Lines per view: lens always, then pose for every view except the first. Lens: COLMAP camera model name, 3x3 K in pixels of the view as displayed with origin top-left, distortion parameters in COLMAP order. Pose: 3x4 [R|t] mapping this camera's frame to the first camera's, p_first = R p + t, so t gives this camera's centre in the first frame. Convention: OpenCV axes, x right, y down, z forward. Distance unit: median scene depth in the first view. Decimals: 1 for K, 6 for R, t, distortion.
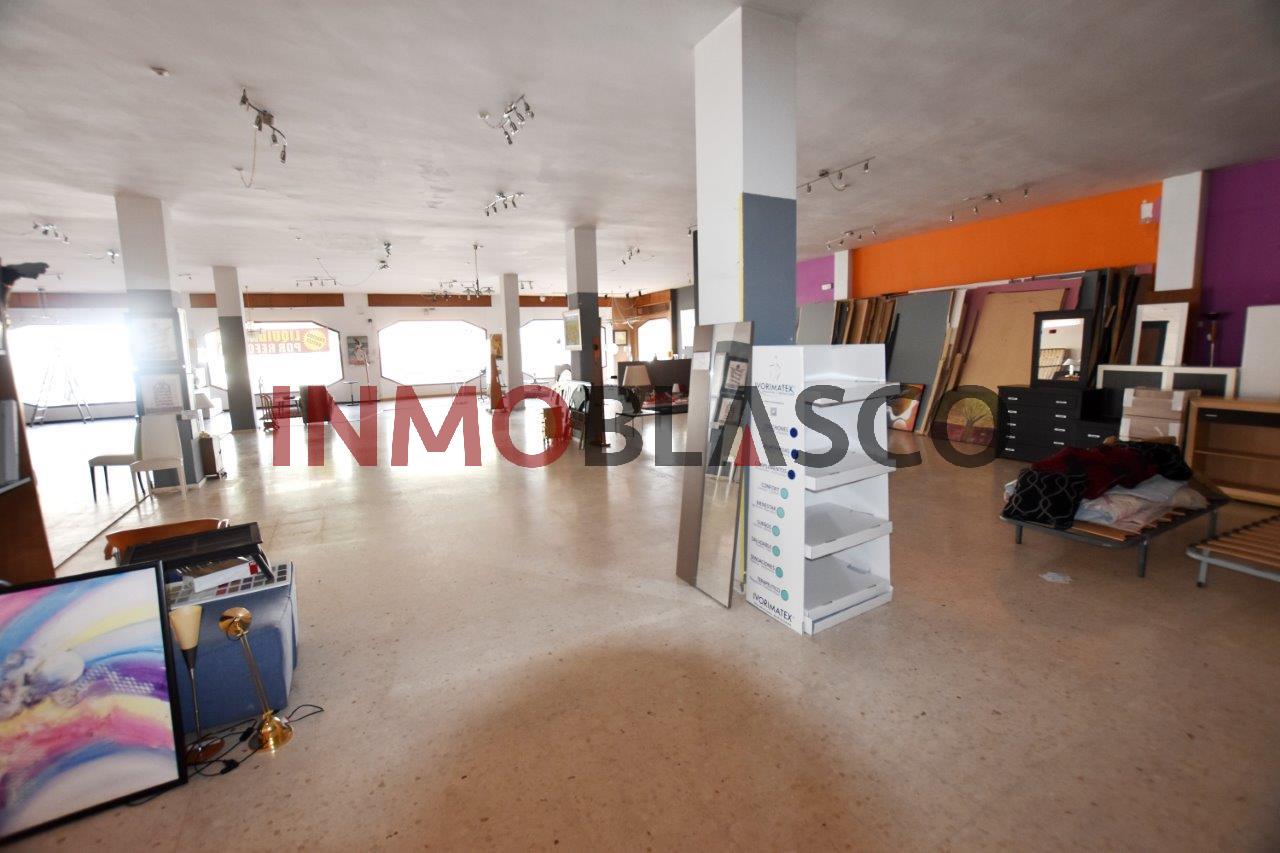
lens RADIAL K [[564.0, 0, 639.1], [0, 564.0, 422.7], [0, 0, 1]] dist [-0.027760, 0.000305]
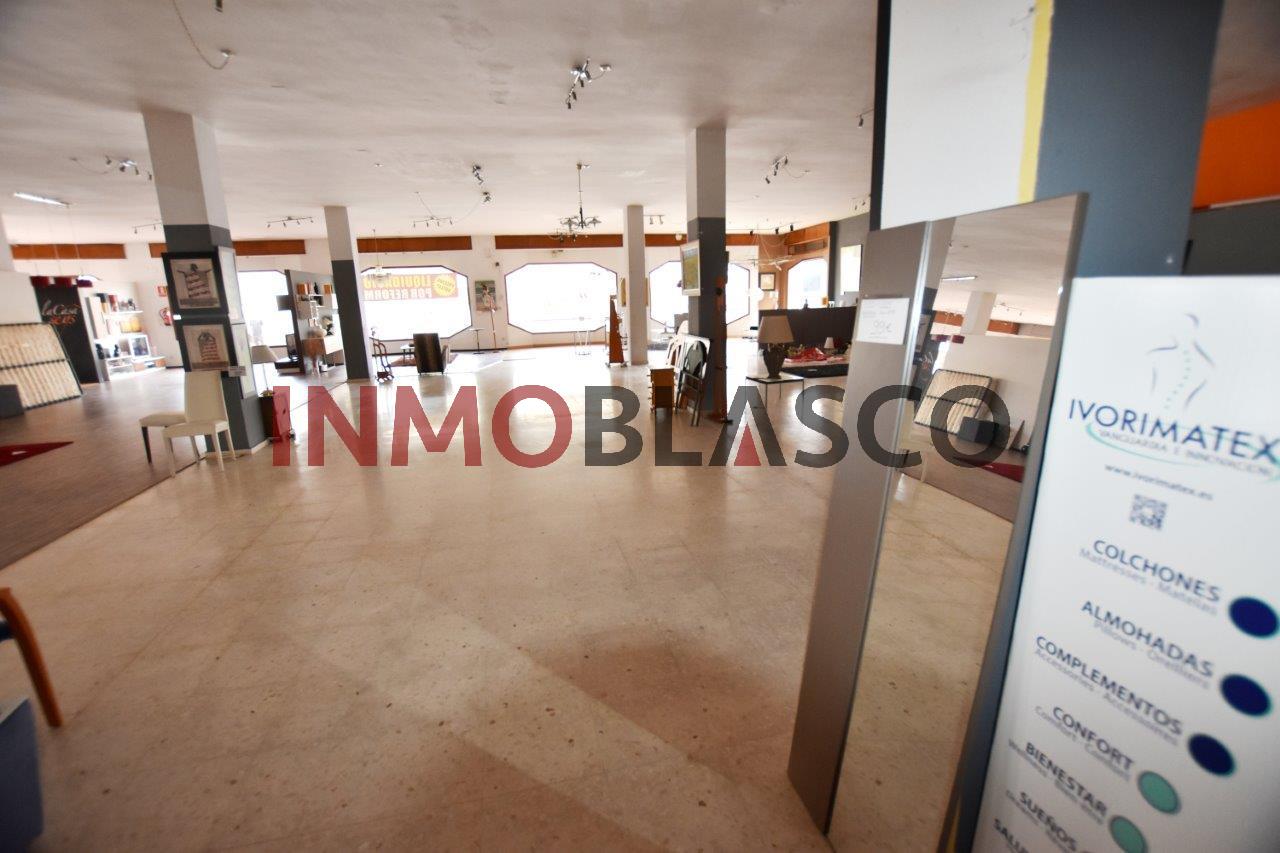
lens RADIAL K [[564.0, 0, 639.1], [0, 564.0, 422.7], [0, 0, 1]] dist [-0.027760, 0.000305]
pose [[0.965902, 0.055482, -0.252893, 0.018609], [-0.031714, 0.994768, 0.097113, -0.026443], [0.256958, -0.085781, 0.962608, 0.213167]]
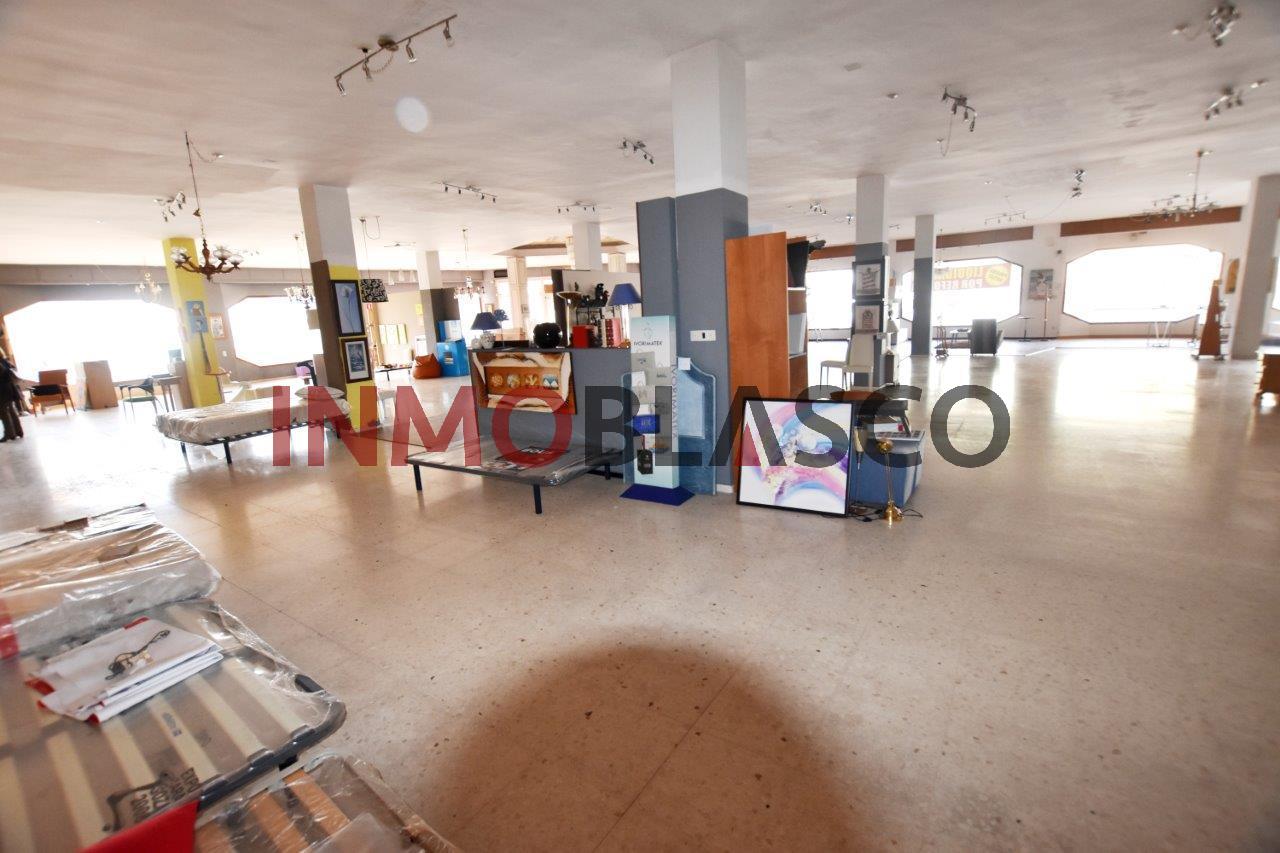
lens RADIAL K [[564.0, 0, 639.1], [0, 564.0, 422.7], [0, 0, 1]] dist [-0.027760, 0.000305]
pose [[0.461129, 0.177215, -0.869457, 0.098124], [-0.080299, 0.984168, 0.158008, 0.017527], [0.883692, -0.003045, 0.468058, -0.113480]]
